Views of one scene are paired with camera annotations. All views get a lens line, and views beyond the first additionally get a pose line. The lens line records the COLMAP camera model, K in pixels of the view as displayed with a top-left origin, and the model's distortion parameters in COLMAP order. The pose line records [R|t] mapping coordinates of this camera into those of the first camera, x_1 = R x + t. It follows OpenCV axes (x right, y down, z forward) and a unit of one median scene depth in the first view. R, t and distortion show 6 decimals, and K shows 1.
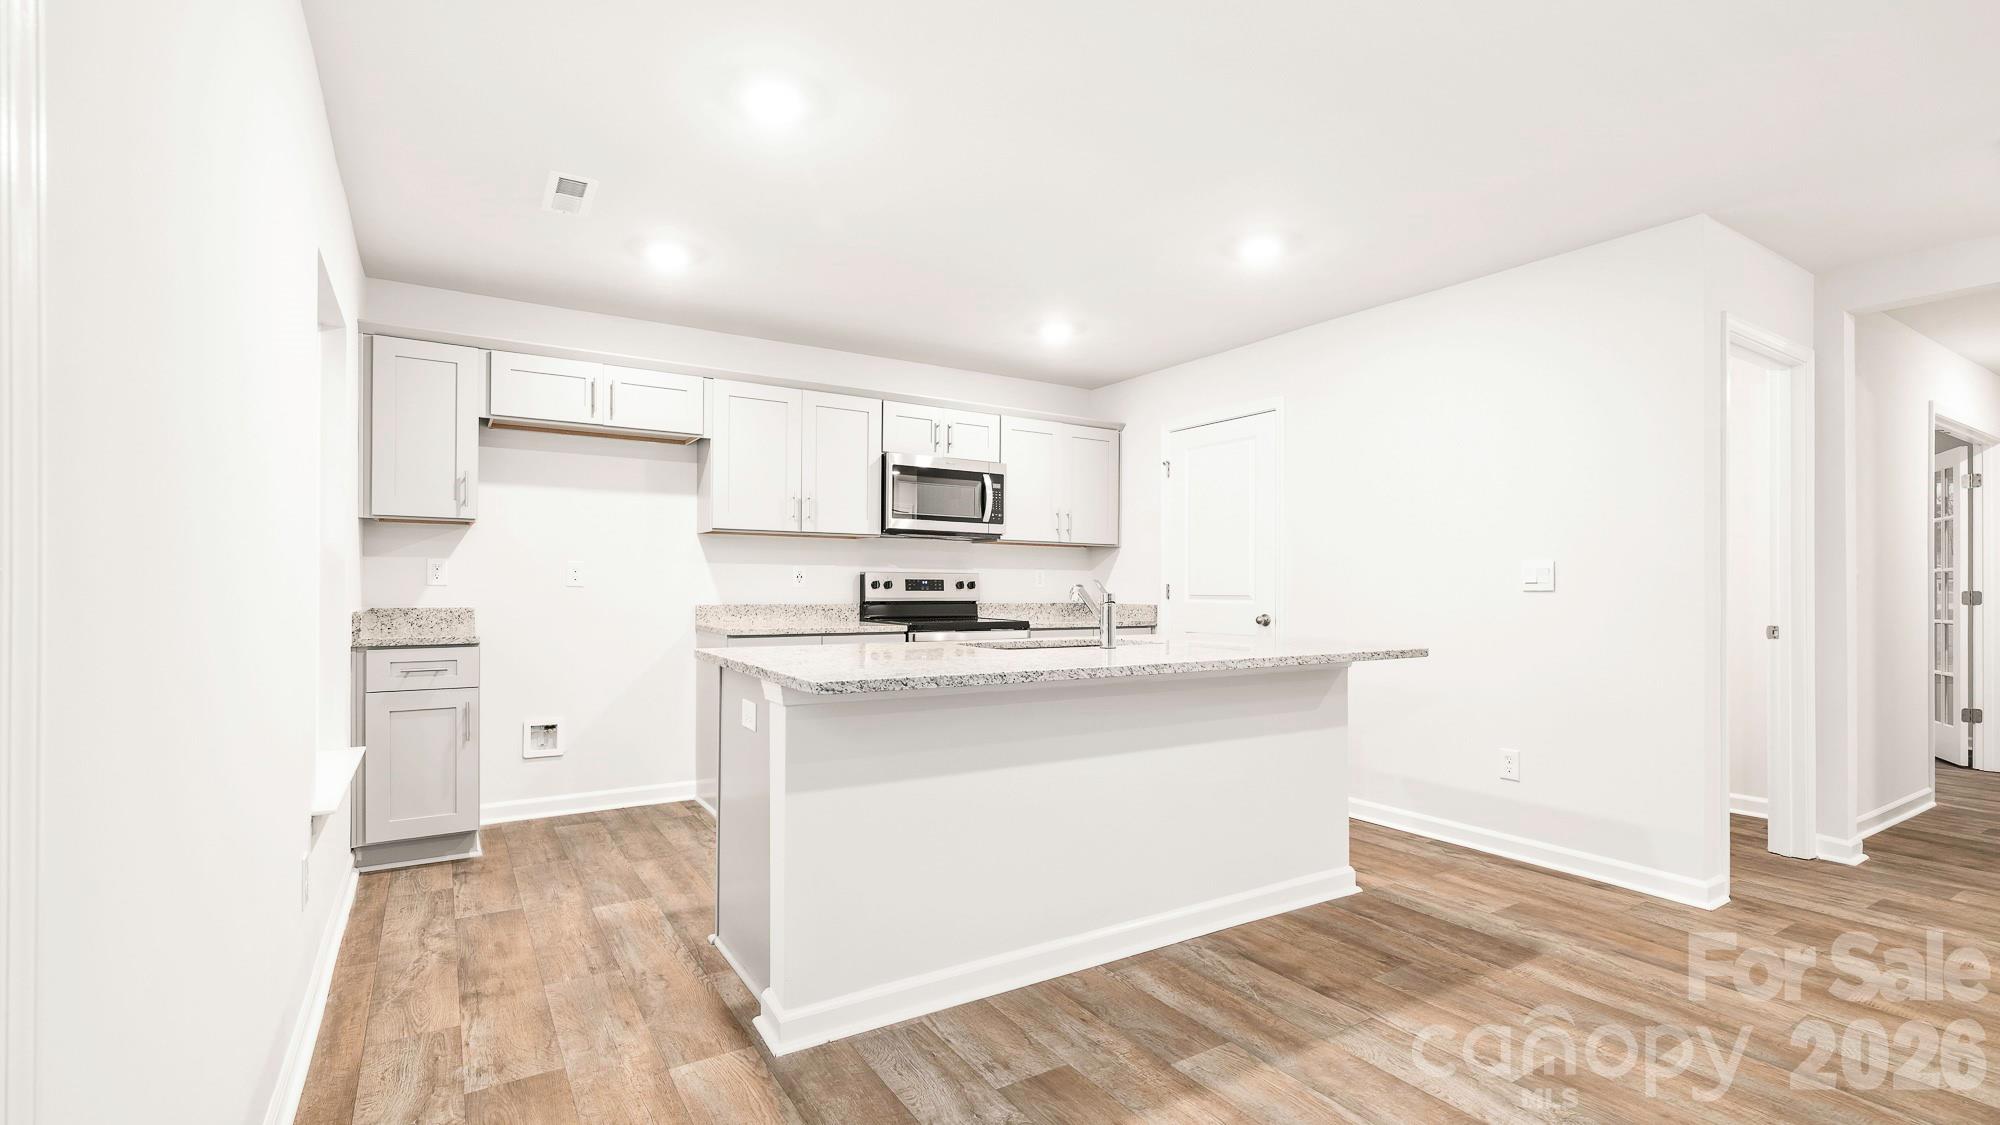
lens RADIAL K [[898.6, 0, 994.4], [0, 898.6, 586.3], [0, 0, 1]] dist [0.001043, 0.000063]
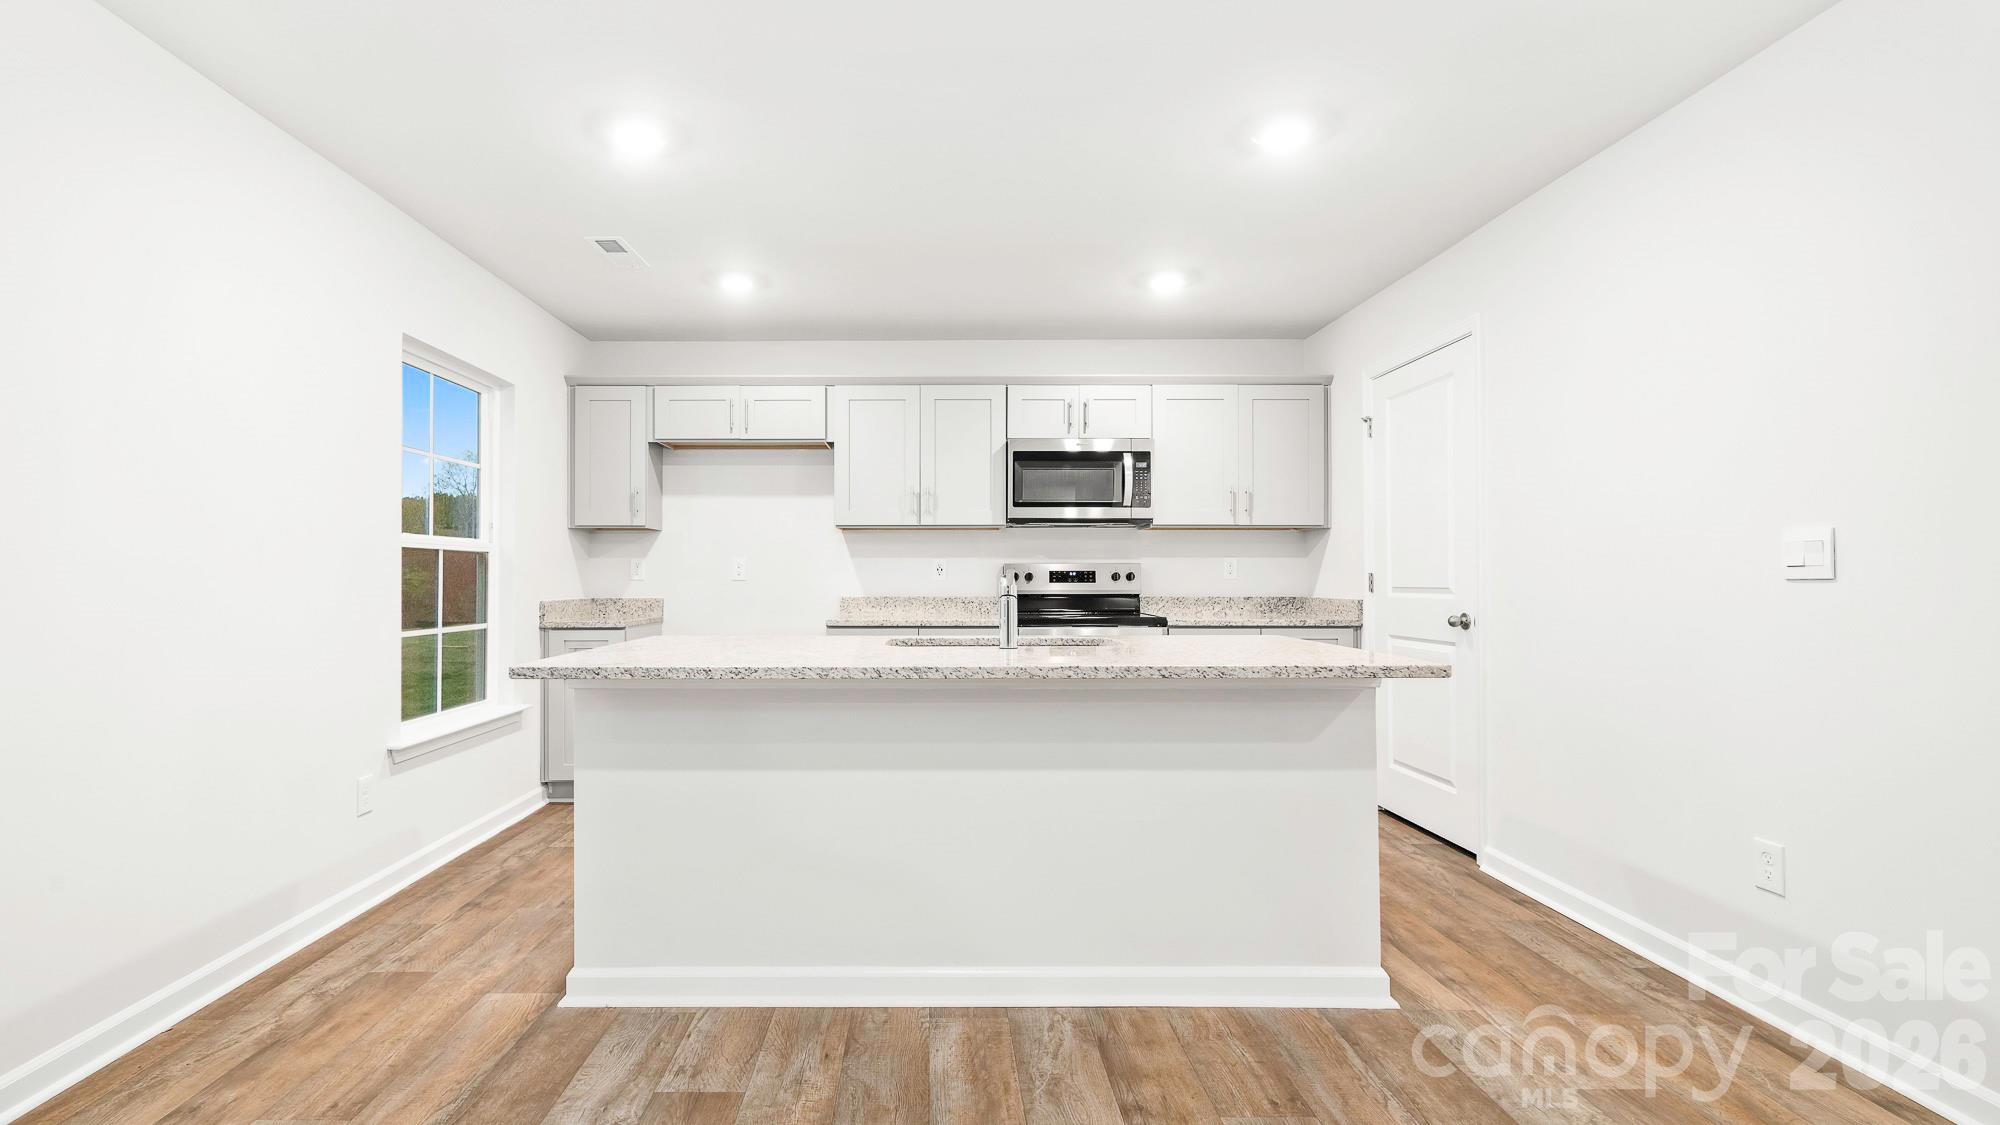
lens RADIAL K [[910.3, 0, 913.2], [0, 910.3, 566.3], [0, 0, 1]] dist [0.000353, -0.000032]
pose [[0.839639, -0.013834, -0.542969, 0.375521], [0.006364, 0.999858, -0.015634, 0.001806], [0.543108, 0.009671, 0.839607, 0.150083]]
